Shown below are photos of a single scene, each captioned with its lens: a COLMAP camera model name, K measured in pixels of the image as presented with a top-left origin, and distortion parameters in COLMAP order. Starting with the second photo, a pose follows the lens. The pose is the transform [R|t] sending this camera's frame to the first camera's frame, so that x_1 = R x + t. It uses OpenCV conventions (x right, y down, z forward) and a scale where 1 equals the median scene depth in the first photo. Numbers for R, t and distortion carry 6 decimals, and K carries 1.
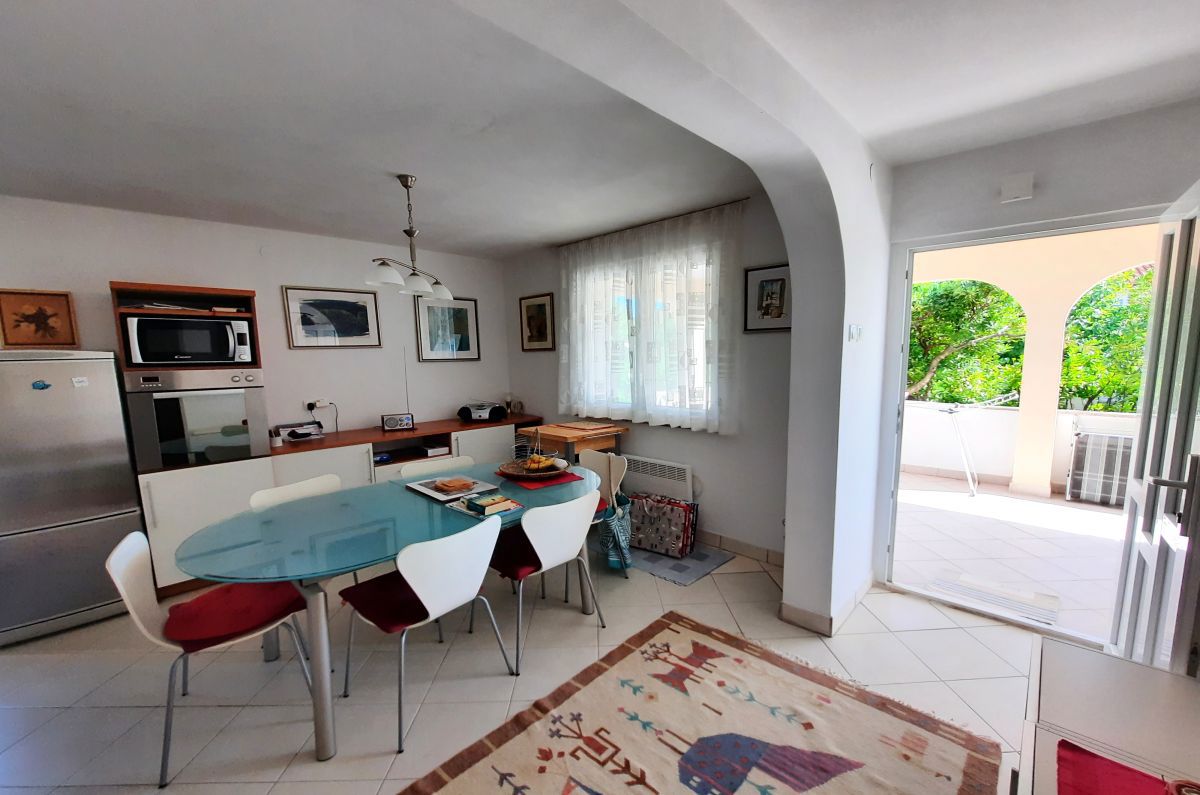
lens RADIAL K [[473.0, 0, 603.7], [0, 473.0, 407.3], [0, 0, 1]] dist [-0.002375, -0.000122]
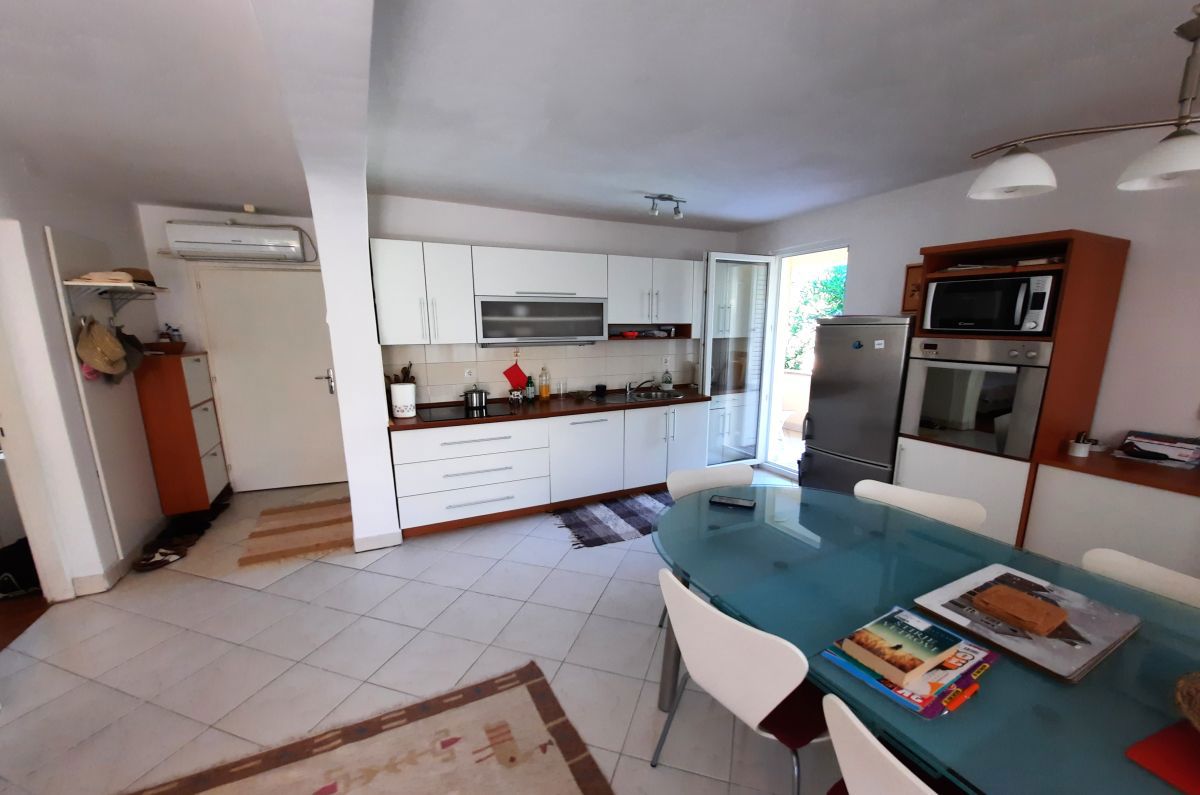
lens RADIAL K [[473.0, 0, 605.8], [0, 473.0, 423.0], [0, 0, 1]] dist [-0.002375, -0.000122]
pose [[-0.297736, 0.212687, -0.930654, 0.186640], [-0.106243, 0.961428, 0.253709, -0.082839], [0.948718, 0.174414, -0.263656, 0.635957]]
